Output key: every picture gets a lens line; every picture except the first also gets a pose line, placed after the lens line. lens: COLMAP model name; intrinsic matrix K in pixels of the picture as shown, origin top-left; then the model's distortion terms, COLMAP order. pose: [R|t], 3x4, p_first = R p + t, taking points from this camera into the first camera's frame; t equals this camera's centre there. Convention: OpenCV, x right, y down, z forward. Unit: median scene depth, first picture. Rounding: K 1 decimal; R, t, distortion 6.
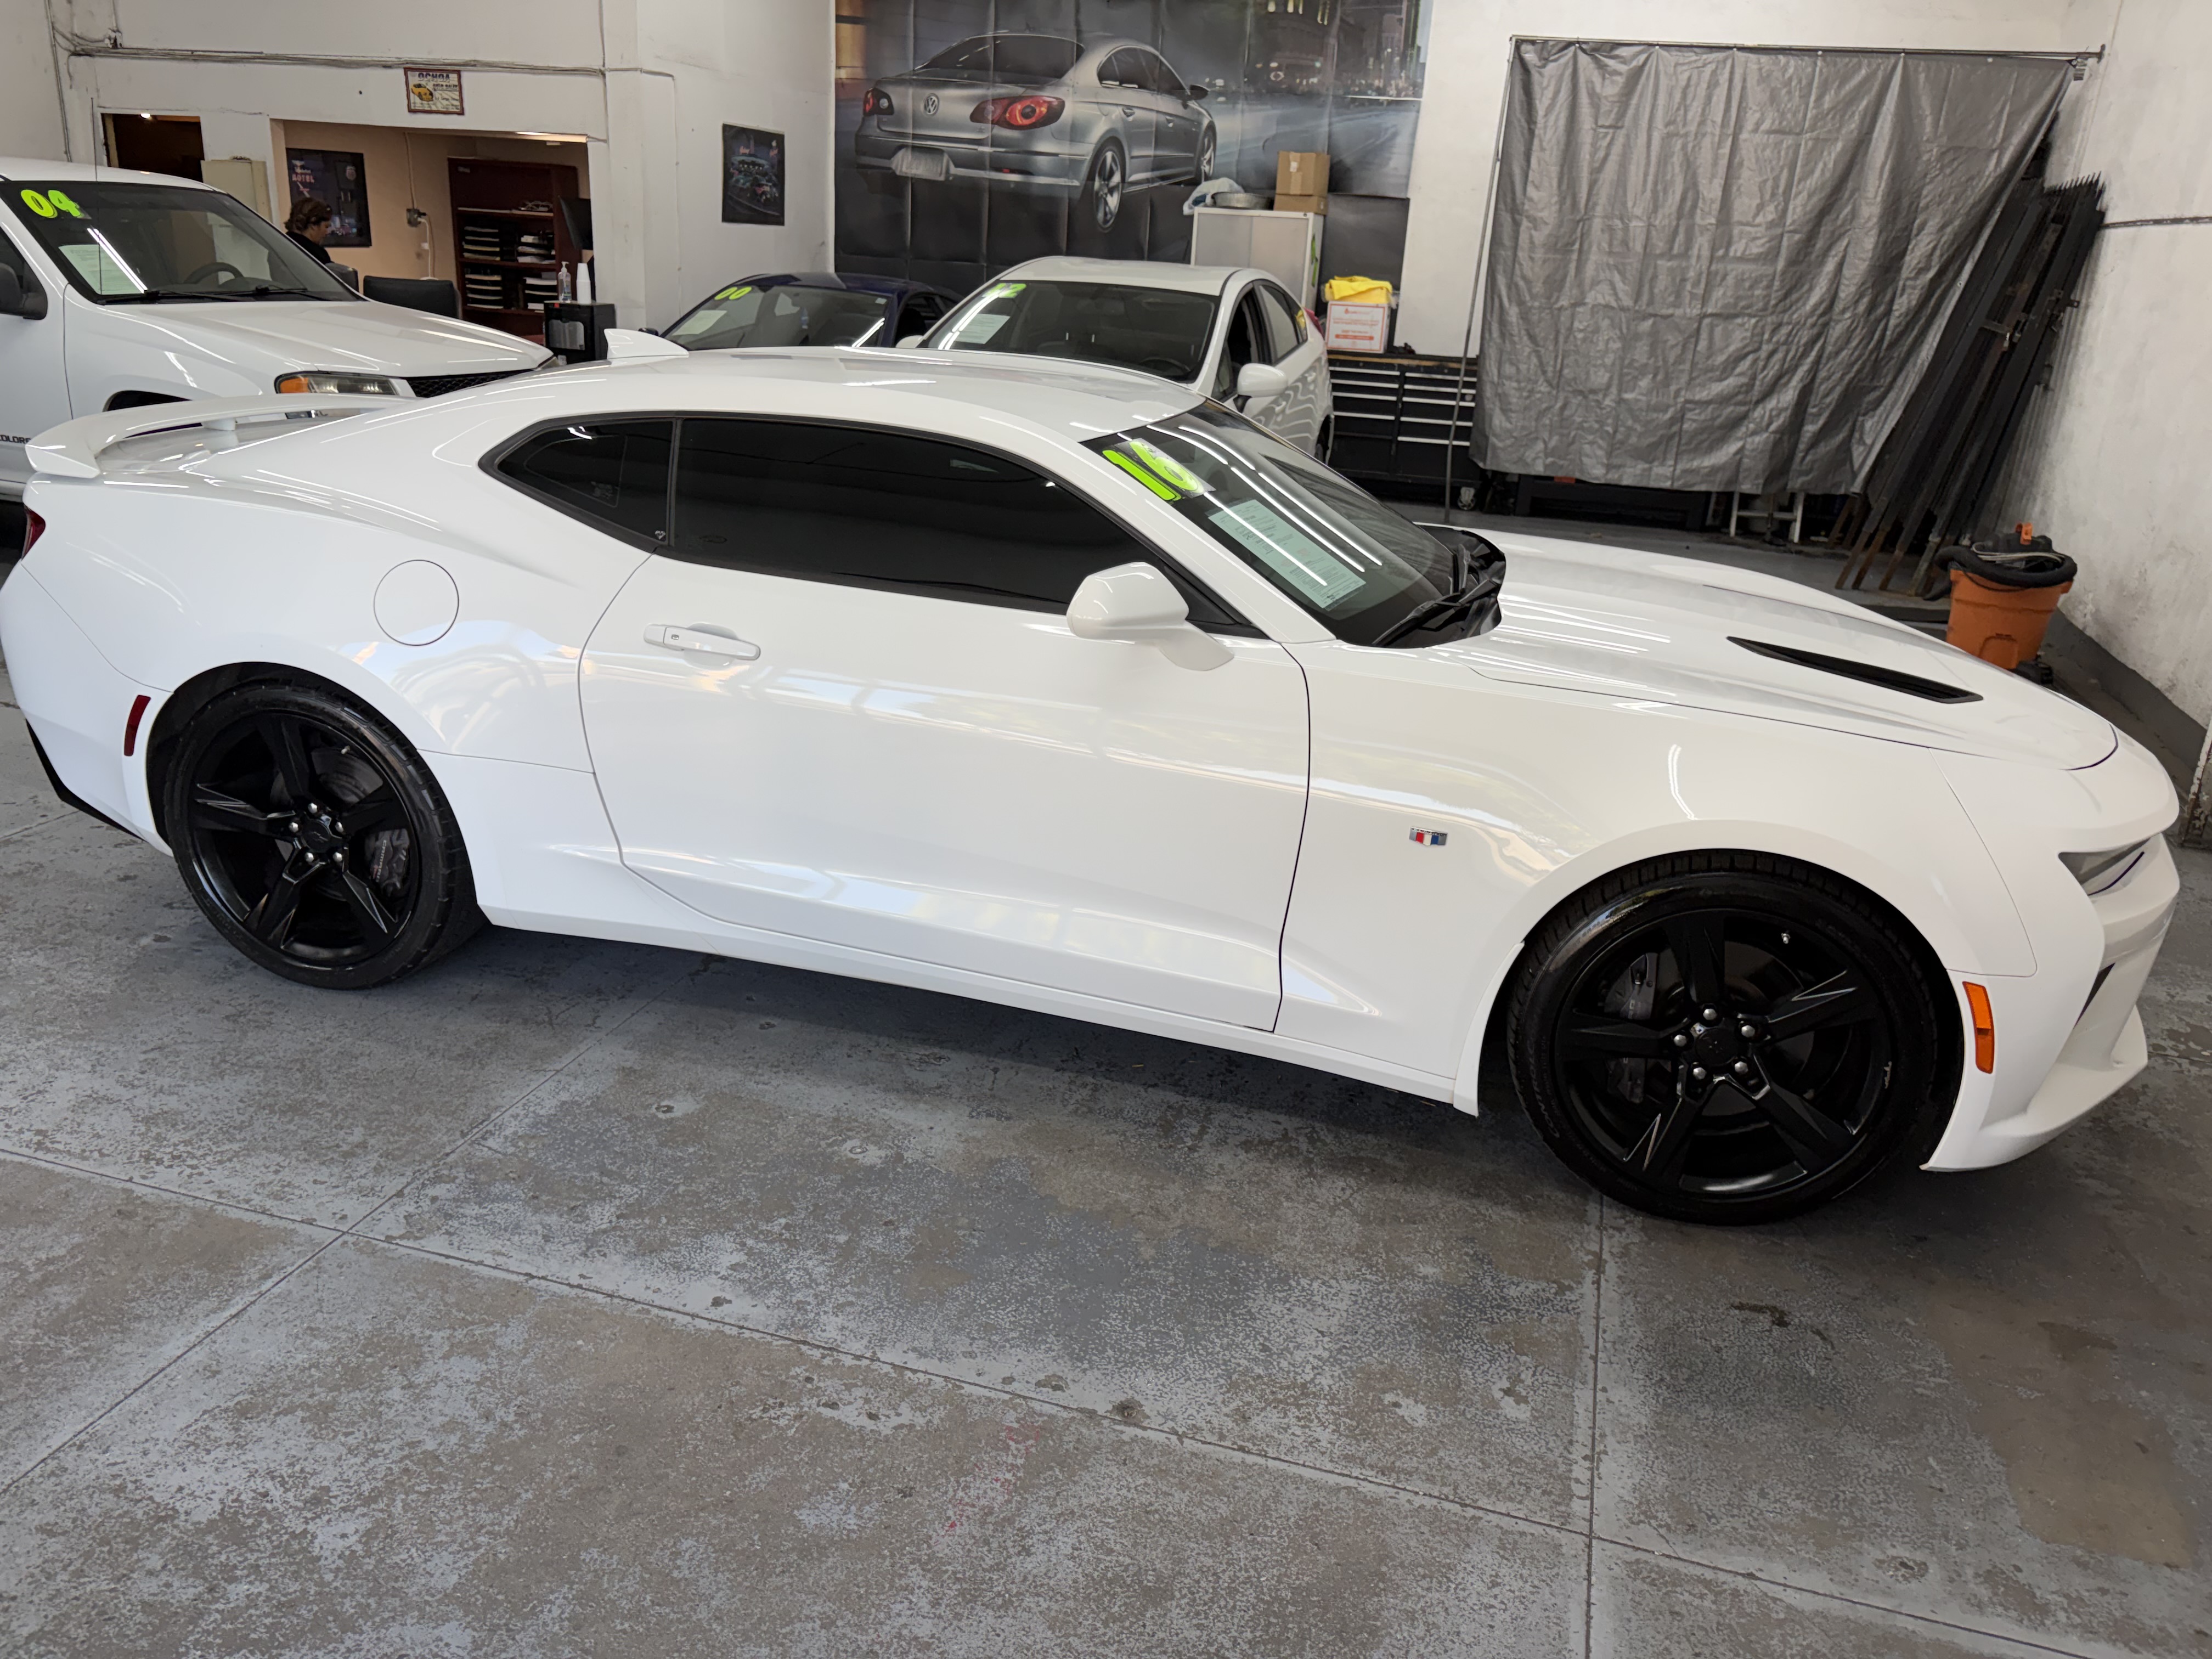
lens RADIAL K [[1698.0, 0, 1090.7], [0, 1698.0, 829.8], [0, 0, 1]] dist [0.007540, 0.017743]
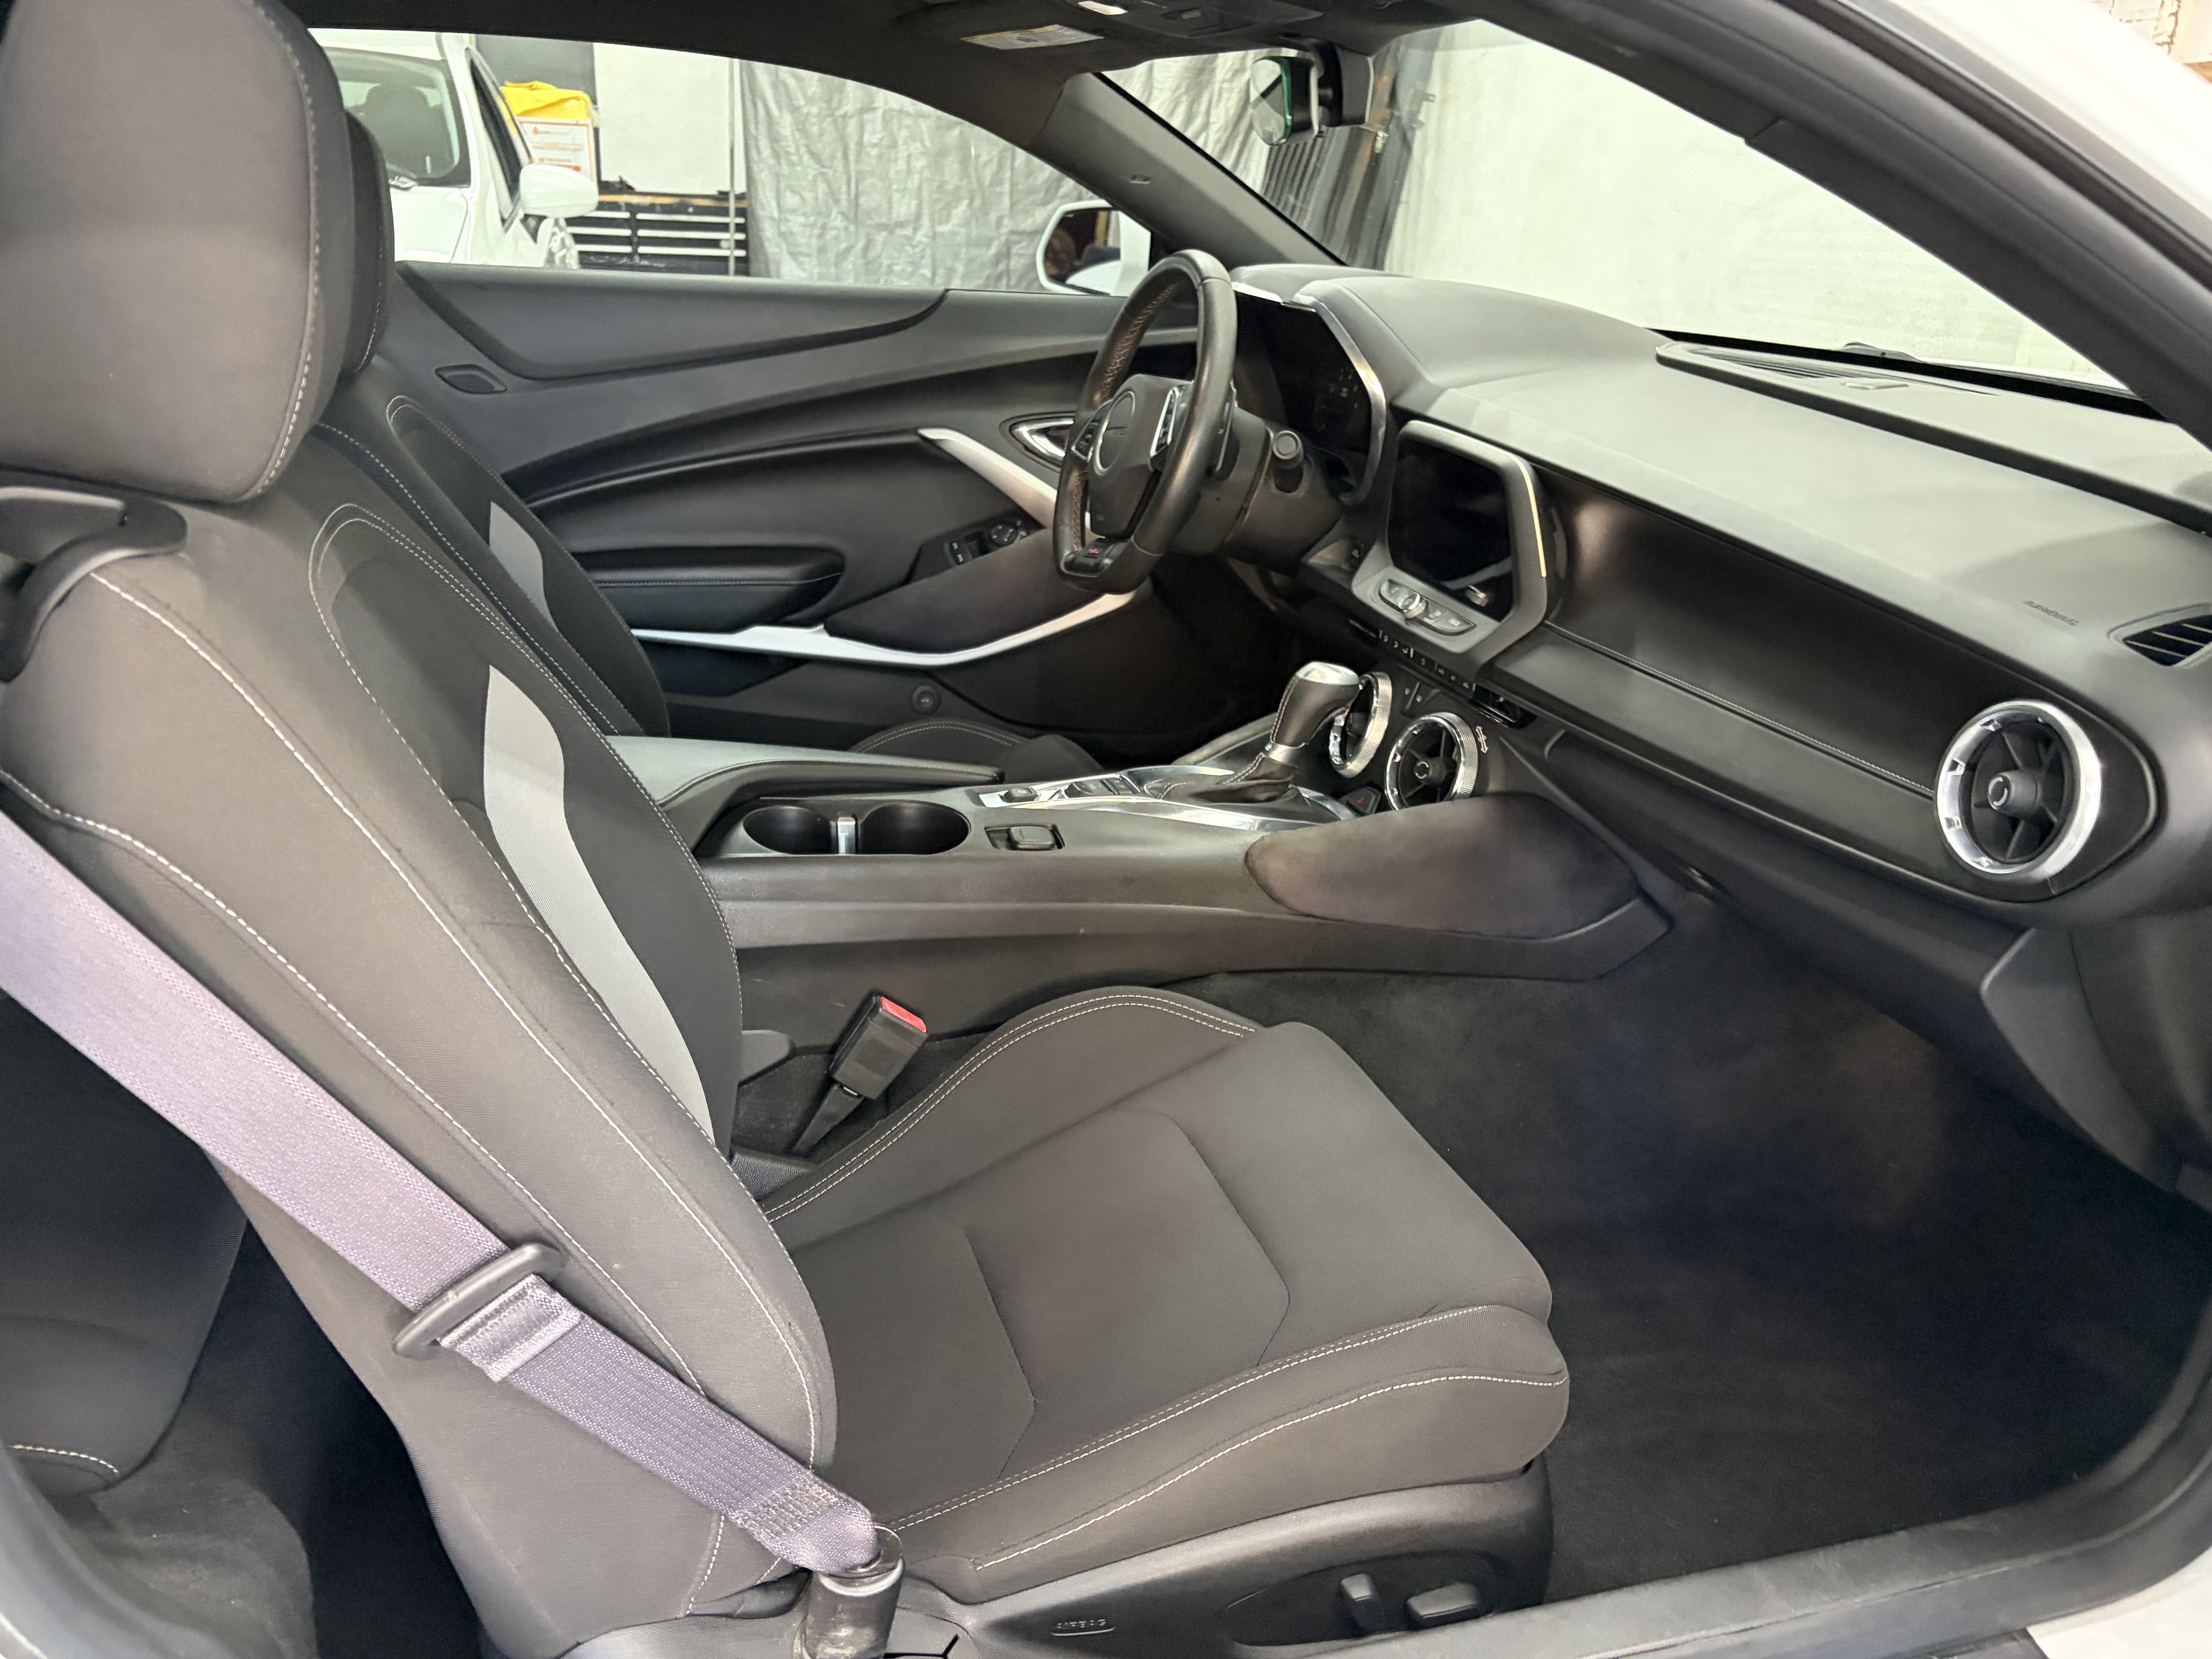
lens RADIAL K [[1682.0, 0, 1106.0], [0, 1682.0, 829.5], [0, 0, 1]] dist [0.013491, -0.006836]
pose [[0.846376, -0.207180, 0.490637, -0.069007], [0.180291, 0.978301, 0.102092, -0.044762], [-0.501142, 0.002049, 0.865363, 0.274773]]
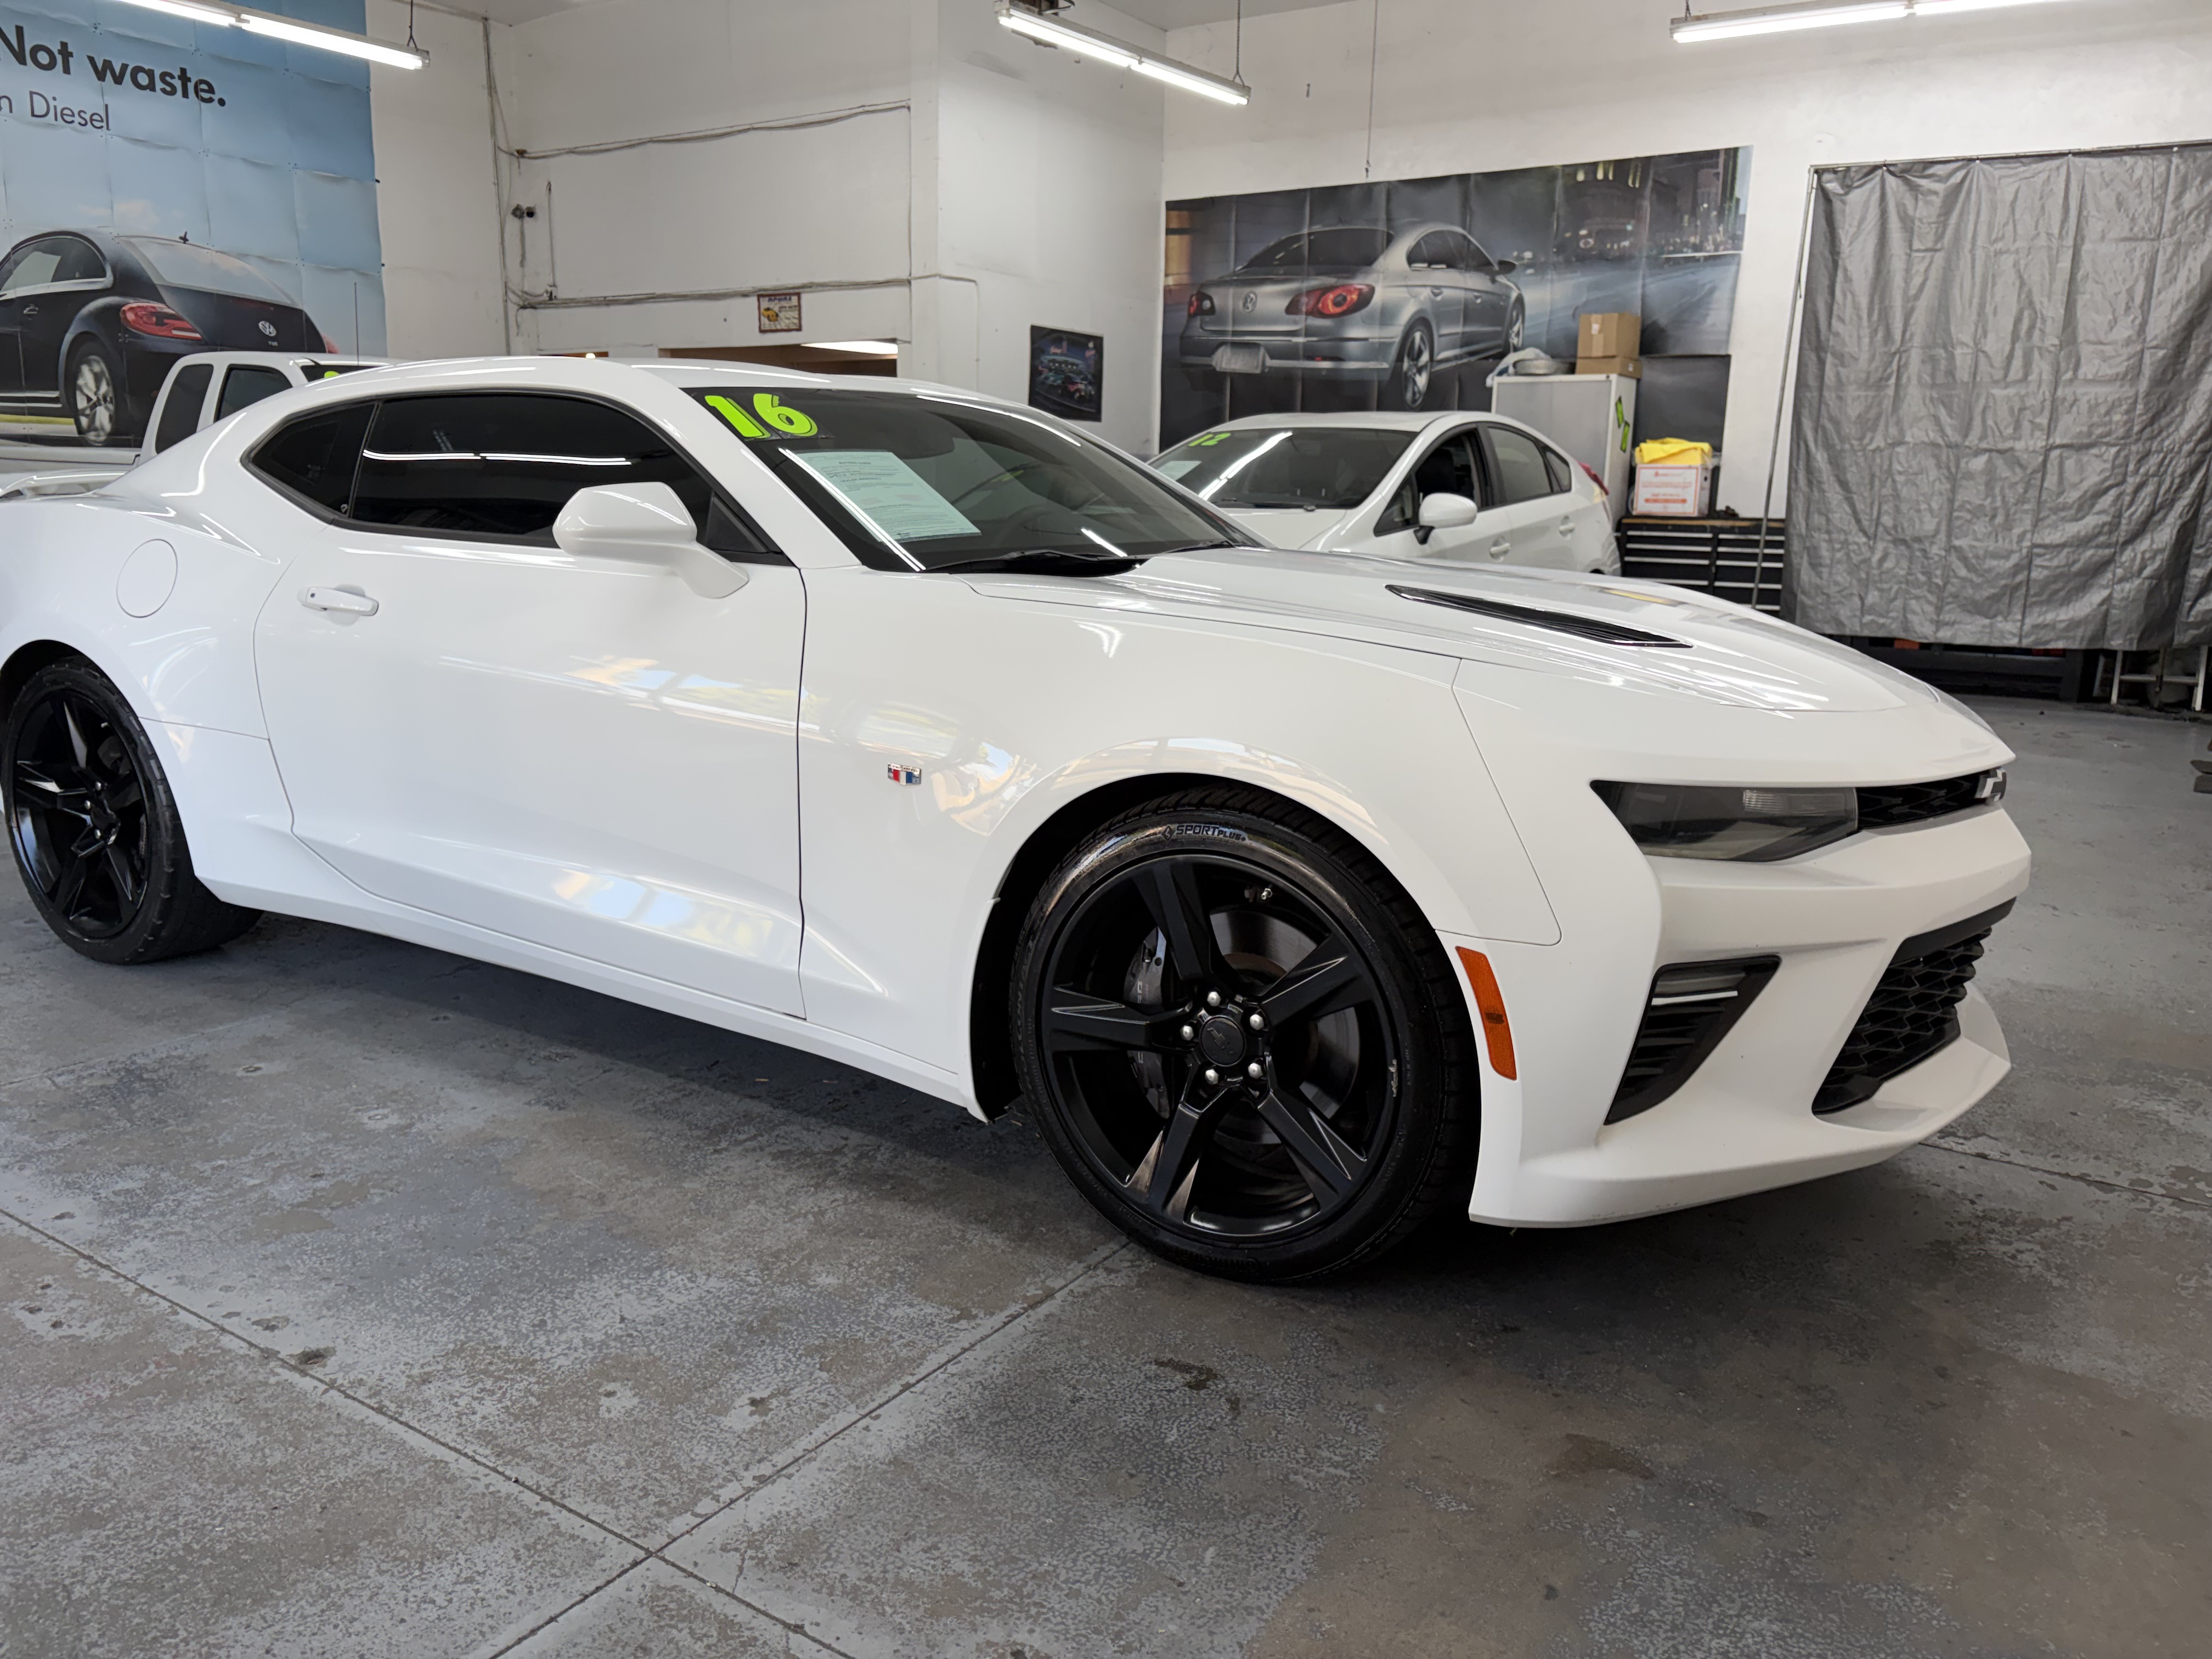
lens RADIAL K [[1696.9, 0, 1106.0], [0, 1696.9, 829.5], [0, 0, 1]] dist [0.041200, -0.044331]
pose [[0.953904, 0.023598, -0.299181, 0.164569], [-0.068034, 0.987953, -0.138995, 0.042905], [0.292297, 0.152942, 0.944019, 0.065371]]
